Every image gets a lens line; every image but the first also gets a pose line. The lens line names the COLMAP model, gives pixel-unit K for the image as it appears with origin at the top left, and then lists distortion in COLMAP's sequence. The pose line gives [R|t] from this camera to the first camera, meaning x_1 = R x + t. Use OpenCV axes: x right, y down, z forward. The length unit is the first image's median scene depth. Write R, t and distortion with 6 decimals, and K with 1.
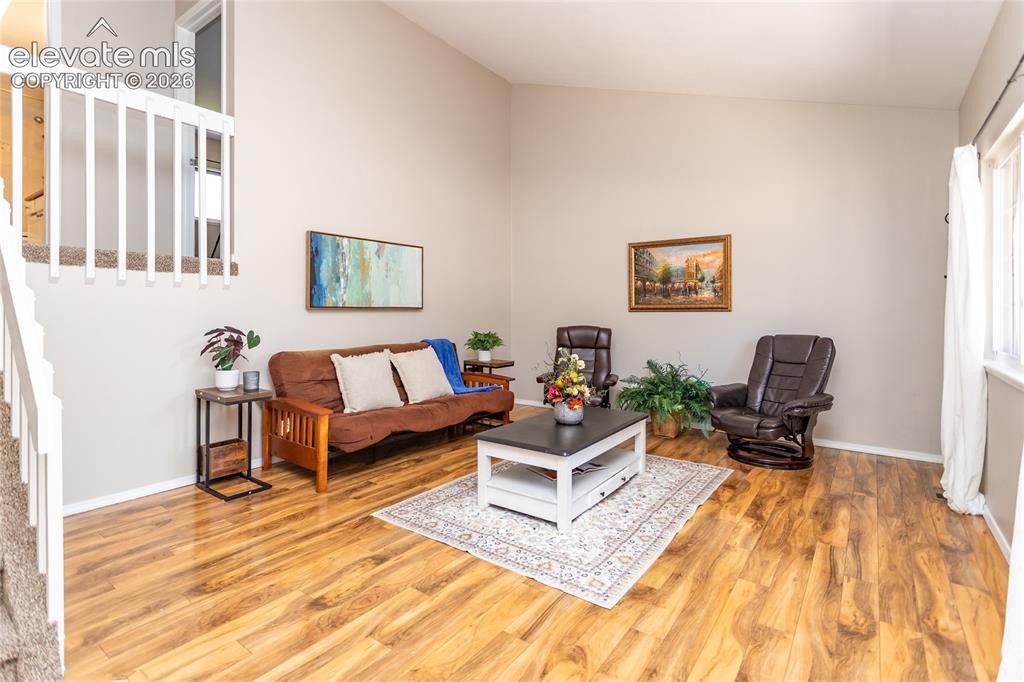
lens RADIAL K [[501.3, 0, 510.5], [0, 501.3, 312.4], [0, 0, 1]] dist [0.001785, 0.000556]
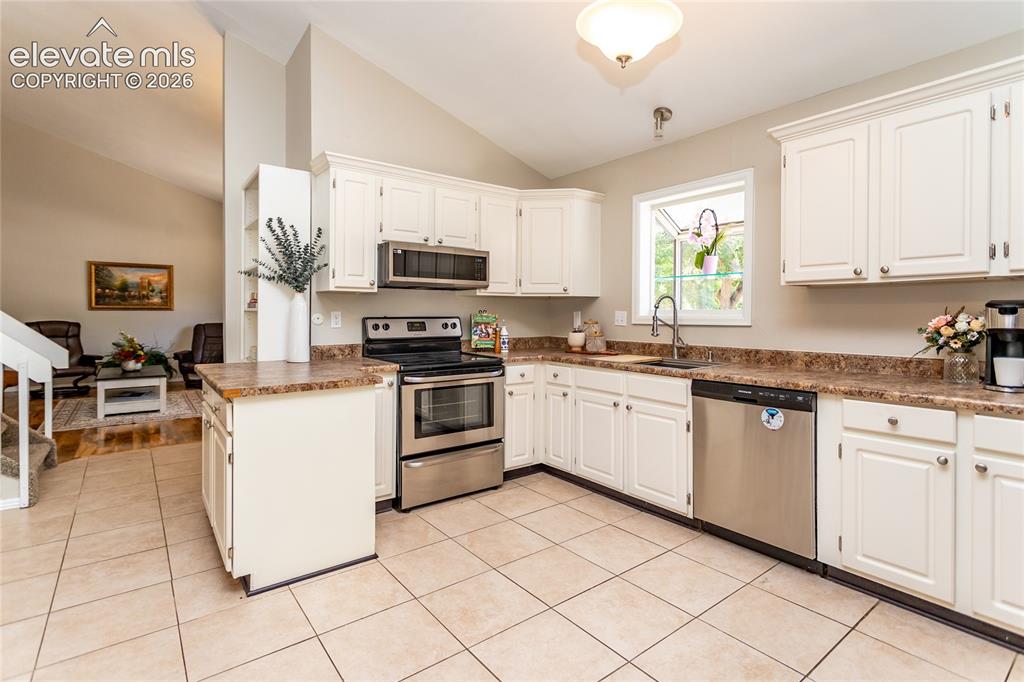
lens RADIAL K [[501.3, 0, 510.5], [0, 501.3, 312.4], [0, 0, 1]] dist [0.001785, 0.000556]
pose [[0.292149, 0.000768, 0.956373, -1.099554], [-0.001465, 0.999999, -0.000355, 0.004428], [-0.956372, -0.001298, 0.292149, -0.764517]]
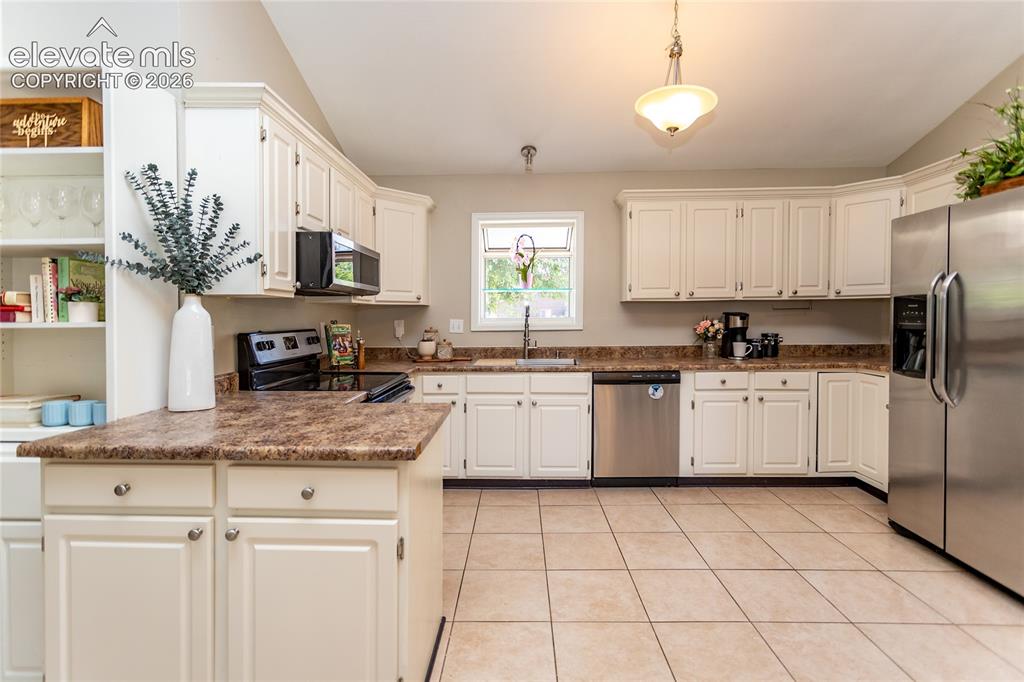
lens RADIAL K [[489.7, 0, 522.7], [0, 489.7, 325.3], [0, 0, 1]] dist [0.002261, 0.000316]
pose [[-0.568901, -0.012094, 0.822317, -1.005679], [0.007805, 0.999767, 0.020103, -0.006768], [-0.822369, 0.017855, -0.568675, -0.164035]]
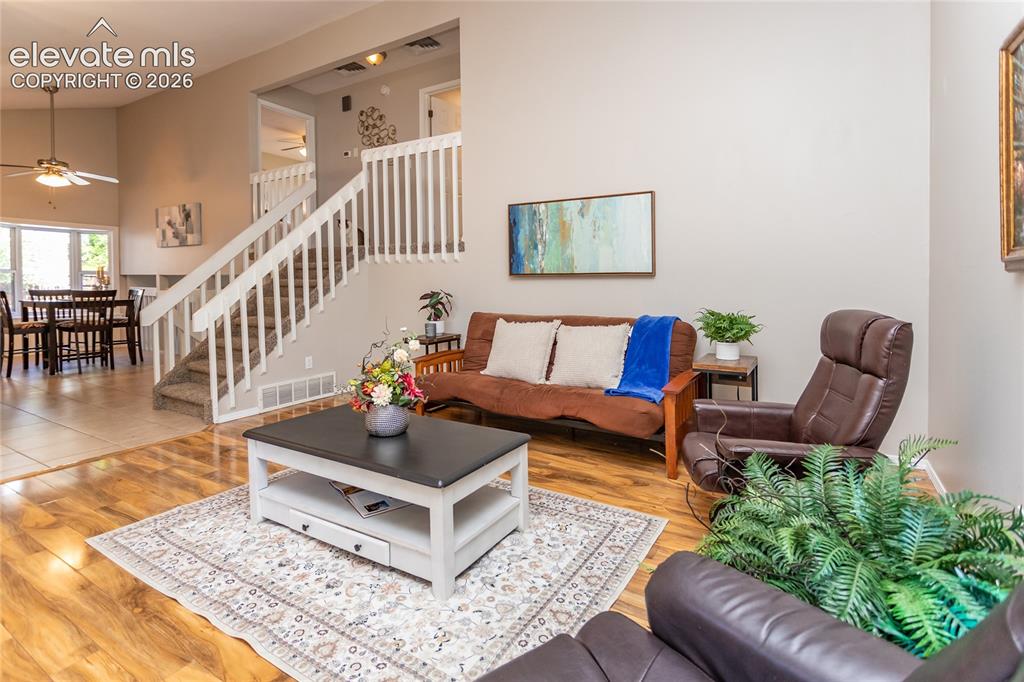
lens RADIAL K [[492.8, 0, 515.3], [0, 492.8, 295.5], [0, 0, 1]] dist [0.000315, -0.000004]
pose [[0.084625, 0.023624, -0.996133, 0.746248], [-0.002989, 0.999720, 0.023455, 0.010863], [0.996408, 0.000993, 0.084672, 1.022556]]
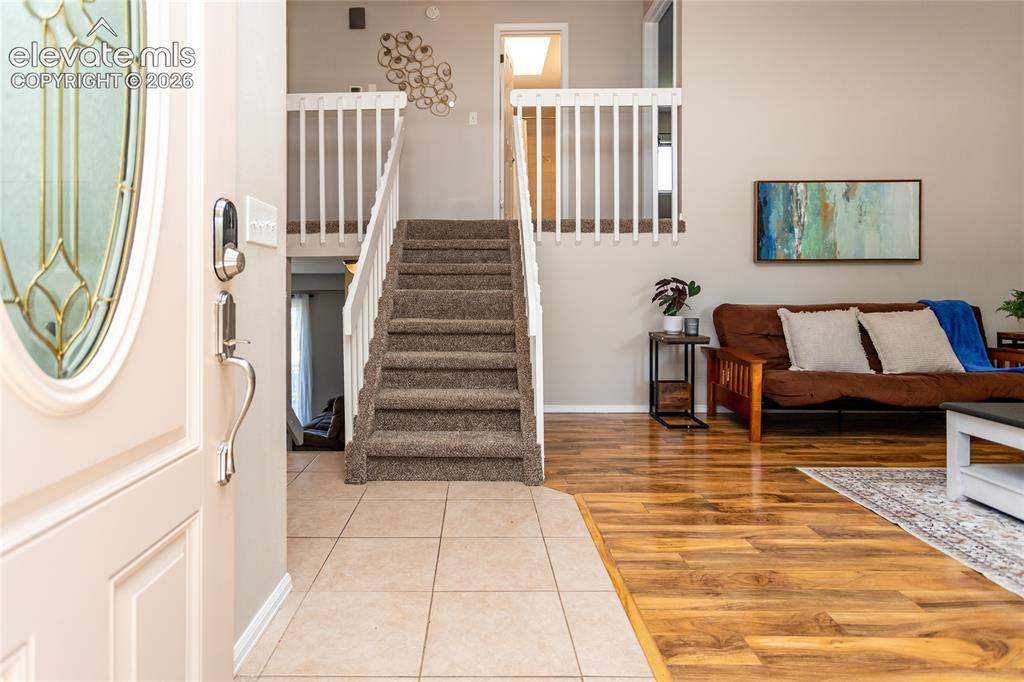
lens RADIAL K [[551.8, 0, 459.4], [0, 551.8, 304.8], [0, 0, 1]] dist [0.001207, 0.001152]
pose [[0.563763, 0.017159, -0.825759, 0.177621], [0.001472, 0.999762, 0.021780, 0.057800], [0.825936, -0.013494, 0.563603, -0.089500]]
